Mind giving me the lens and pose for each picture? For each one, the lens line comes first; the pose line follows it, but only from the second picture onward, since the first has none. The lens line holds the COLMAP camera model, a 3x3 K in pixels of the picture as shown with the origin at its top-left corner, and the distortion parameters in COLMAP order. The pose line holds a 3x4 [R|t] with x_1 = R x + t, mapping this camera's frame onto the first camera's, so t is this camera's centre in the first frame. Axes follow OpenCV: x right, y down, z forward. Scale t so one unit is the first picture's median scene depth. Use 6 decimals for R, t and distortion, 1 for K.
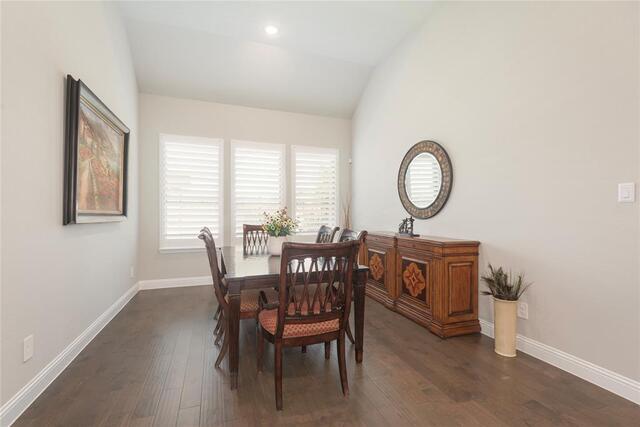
lens RADIAL K [[287.6, 0, 318.8], [0, 287.6, 212.4], [0, 0, 1]] dist [0.031155, -0.021503]
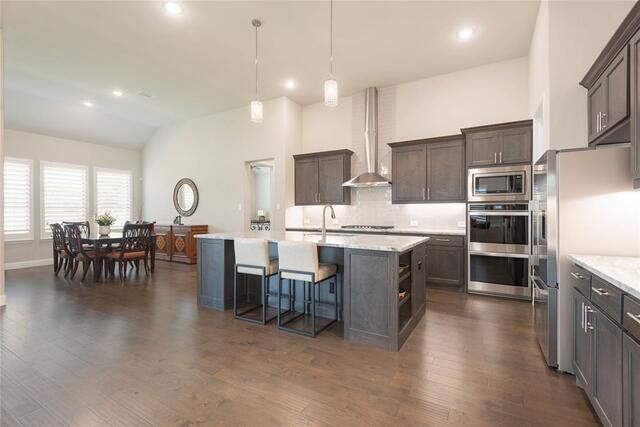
lens RADIAL K [[287.6, 0, 318.8], [0, 287.6, 212.4], [0, 0, 1]] dist [0.031155, -0.021503]
pose [[0.769190, -0.007309, 0.638978, -0.223852], [0.006530, 0.999972, 0.003577, -0.006034], [-0.638986, 0.001421, 0.769217, -1.167375]]
